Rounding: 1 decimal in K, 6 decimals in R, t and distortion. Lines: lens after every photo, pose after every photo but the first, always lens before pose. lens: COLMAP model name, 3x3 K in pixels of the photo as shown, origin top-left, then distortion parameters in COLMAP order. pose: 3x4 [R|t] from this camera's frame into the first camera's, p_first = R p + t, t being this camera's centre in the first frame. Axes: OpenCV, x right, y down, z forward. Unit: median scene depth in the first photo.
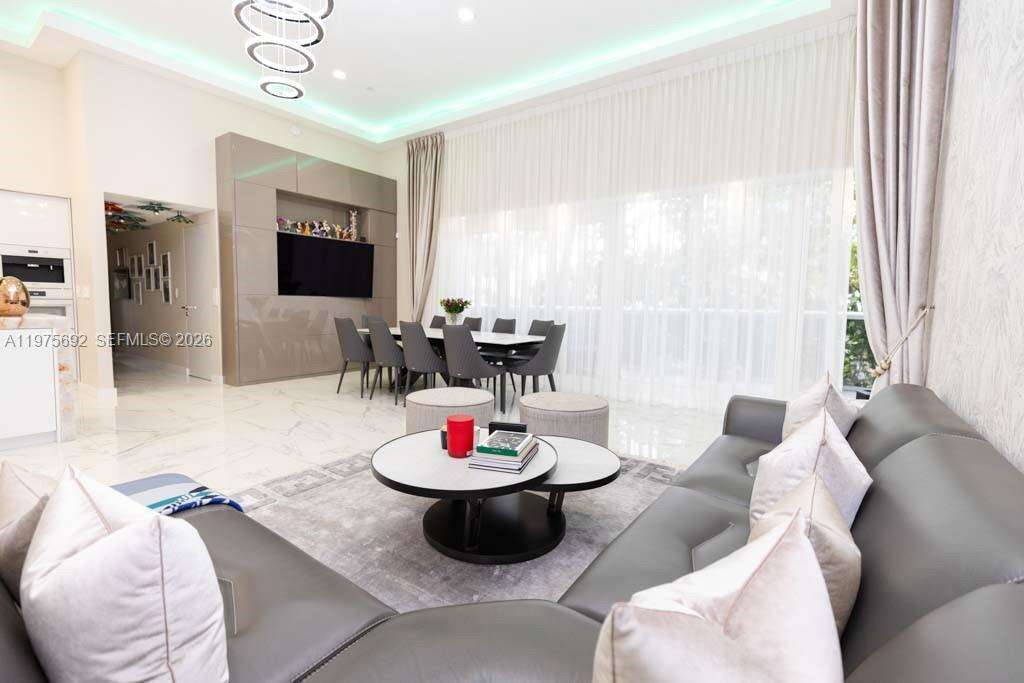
lens RADIAL K [[458.7, 0, 508.9], [0, 458.7, 341.5], [0, 0, 1]] dist [0.000072, 0.000466]
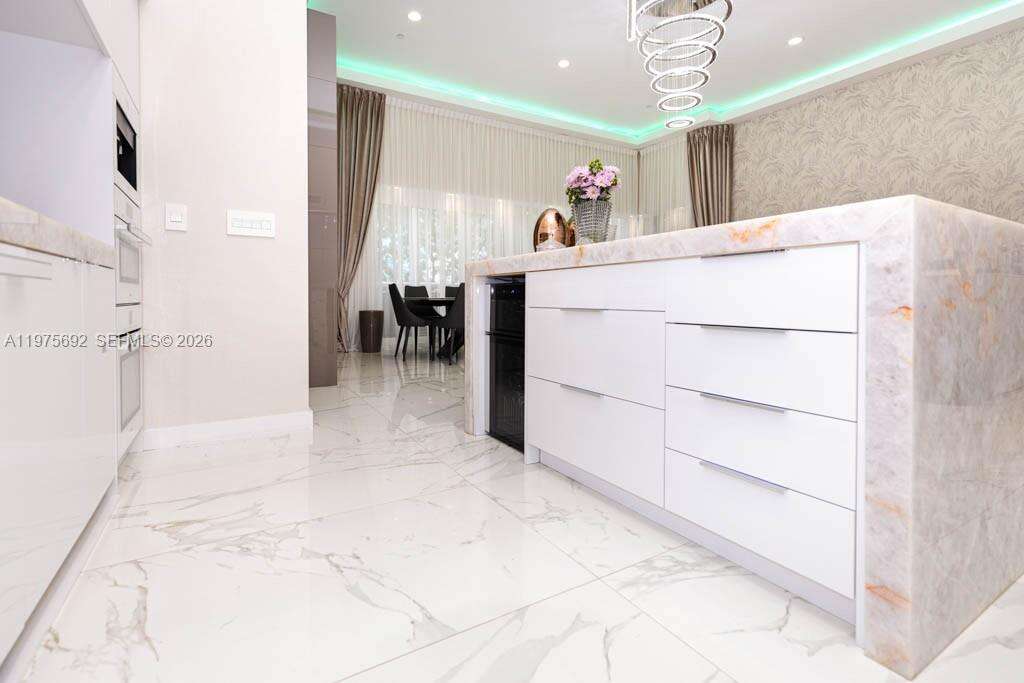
lens RADIAL K [[463.2, 0, 506.6], [0, 463.2, 301.8], [0, 0, 1]] dist [0.000782, 0.000016]
pose [[0.403671, -0.024308, 0.914581, -1.048289], [0.077506, 0.996962, -0.007711, -0.000596], [-0.911616, 0.073999, 0.404328, 0.462063]]
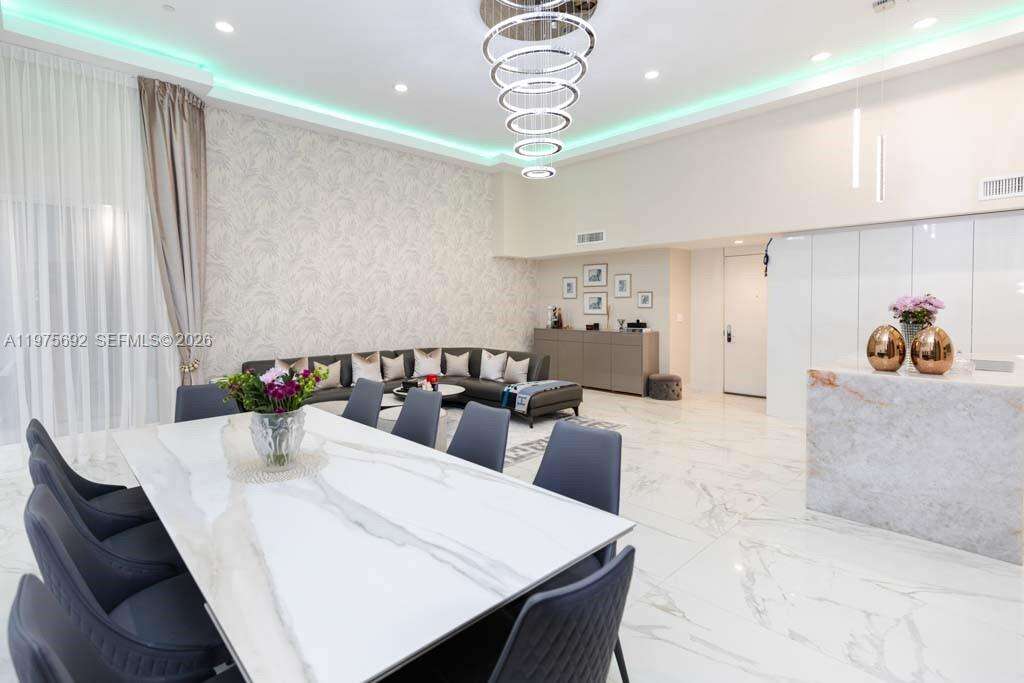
lens RADIAL K [[489.2, 0, 476.1], [0, 489.2, 315.2], [0, 0, 1]] dist [0.011425, 0.000150]
pose [[-0.977281, -0.012674, 0.211567, -0.304389], [0.010387, 0.994147, 0.107534, -0.154244], [-0.211692, 0.107289, -0.971430, 1.181426]]
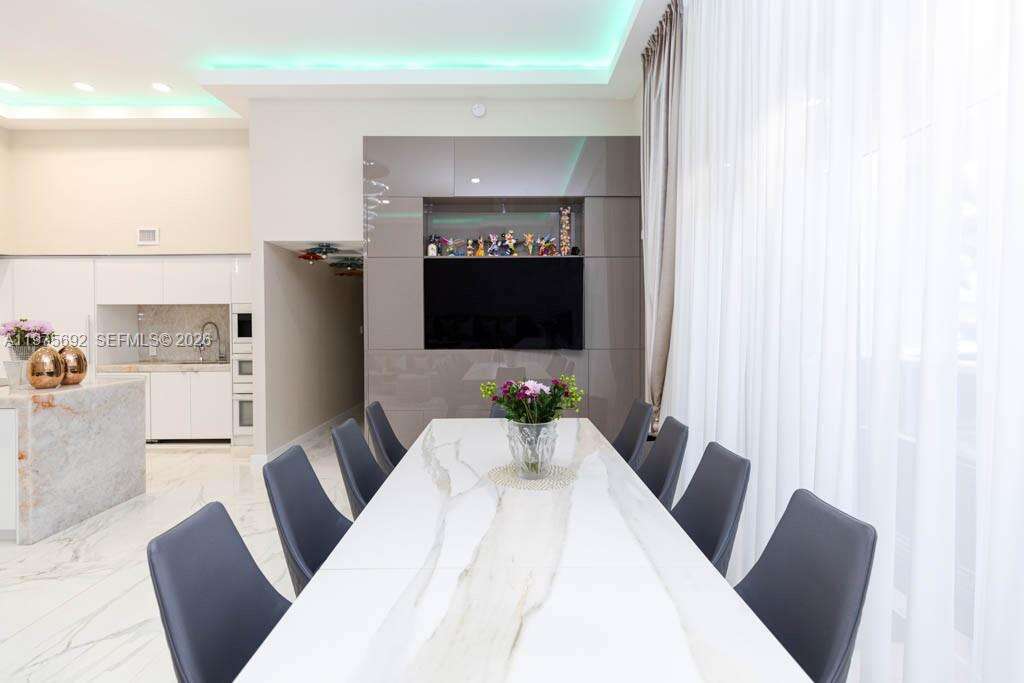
lens RADIAL K [[482.0, 0, 511.6], [0, 482.0, 329.9], [0, 0, 1]] dist [-0.003298, -0.000715]
pose [[0.585155, -0.007940, -0.810882, 0.159440], [-0.052463, 0.997487, -0.047626, -0.103433], [0.809222, 0.070410, 0.583268, 0.685084]]
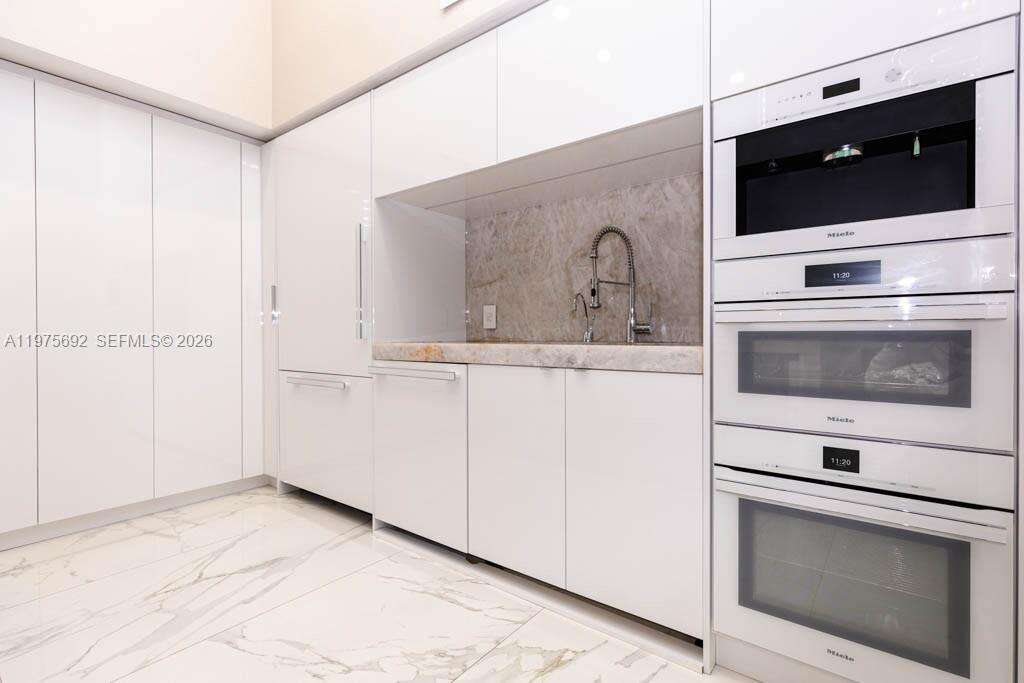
lens RADIAL K [[472.7, 0, 525.1], [0, 472.7, 336.3], [0, 0, 1]] dist [0.013058, 0.000609]
pose [[-0.019561, -0.013214, -0.999721, -0.661666], [-0.079960, 0.996730, -0.011610, -0.049457], [0.996606, 0.079711, -0.020553, 0.710187]]
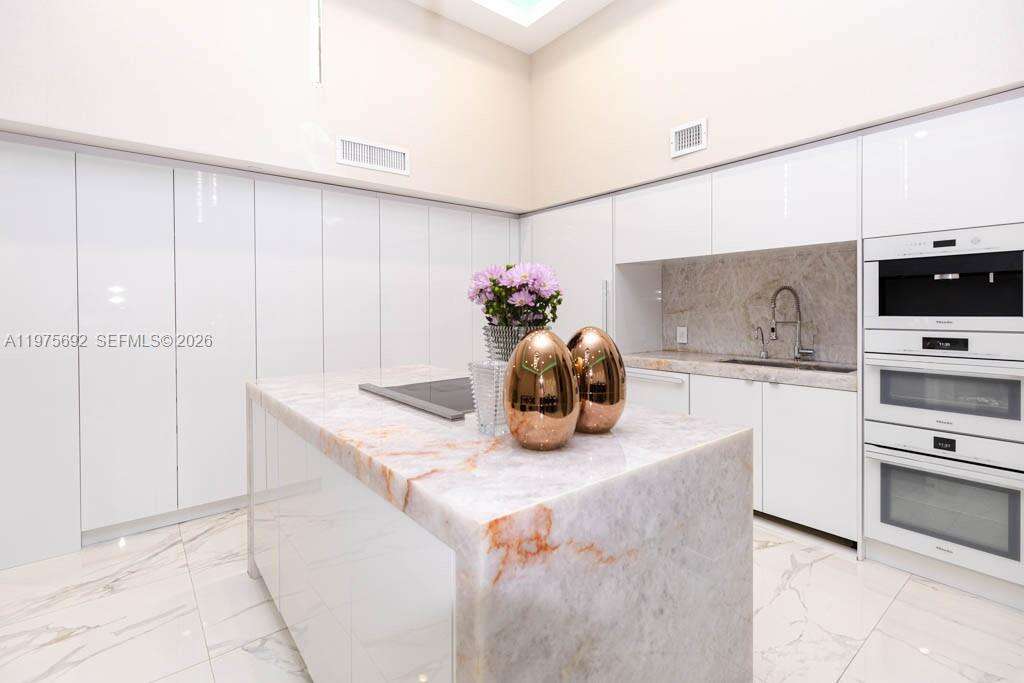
lens RADIAL K [[468.2, 0, 509.7], [0, 468.2, 311.4], [0, 0, 1]] dist [0.007441, -0.000015]
pose [[-0.267038, -0.008670, -0.963647, -0.429359], [-0.076392, 0.997003, 0.012199, -0.090678], [0.960653, 0.076873, -0.266900, 0.611081]]
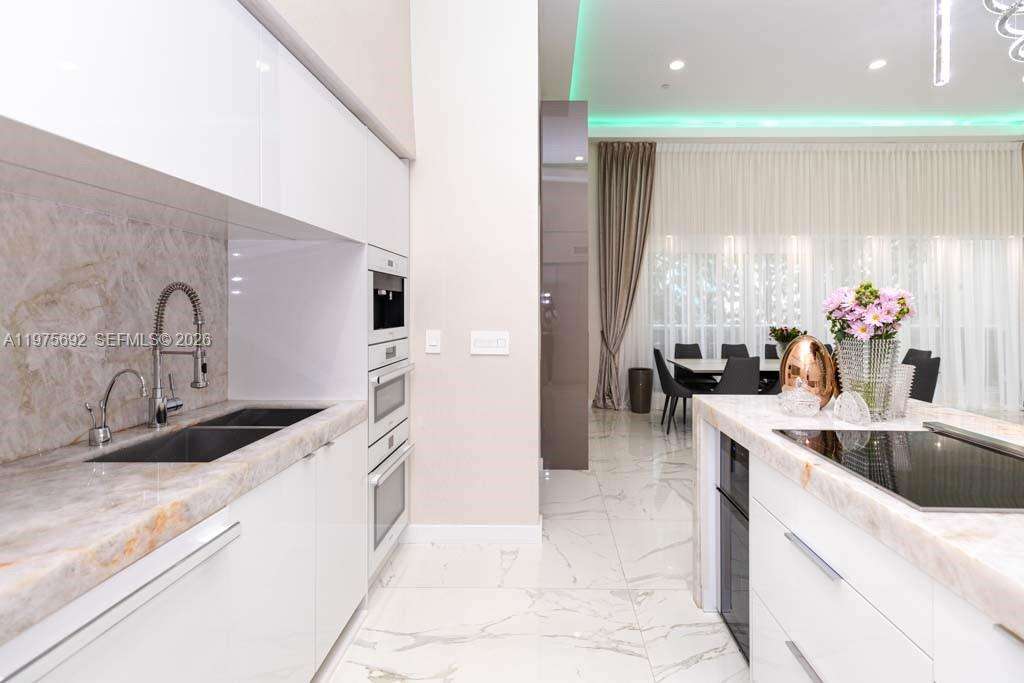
lens RADIAL K [[473.7, 0, 552.2], [0, 473.7, 306.1], [0, 0, 1]] dist [0.002000, -0.000174]
pose [[0.811705, -0.011745, 0.583949, -0.977932], [0.061425, 0.995970, -0.065350, -0.091249], [-0.580828, 0.088914, 0.809156, 0.426948]]
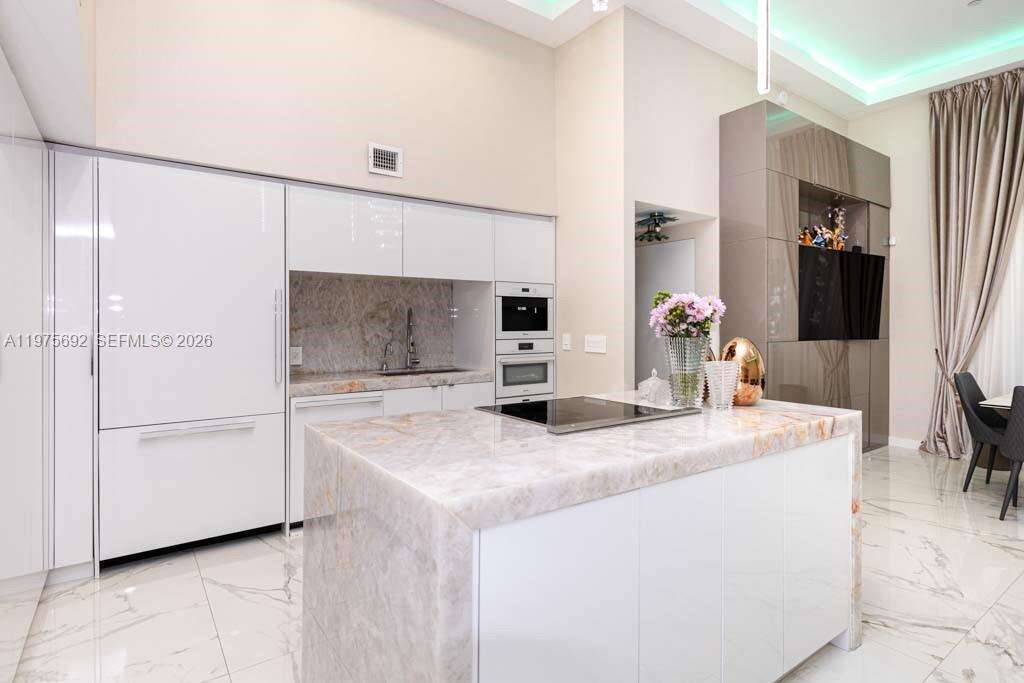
lens RADIAL K [[534.9, 0, 485.2], [0, 534.9, 323.2], [0, 0, 1]] dist [0.003414, -0.000423]
pose [[0.943646, -0.016394, -0.330551, -0.671220], [-0.011760, 0.996481, -0.082994, -0.057830], [0.330749, 0.082204, 0.940132, 0.139574]]
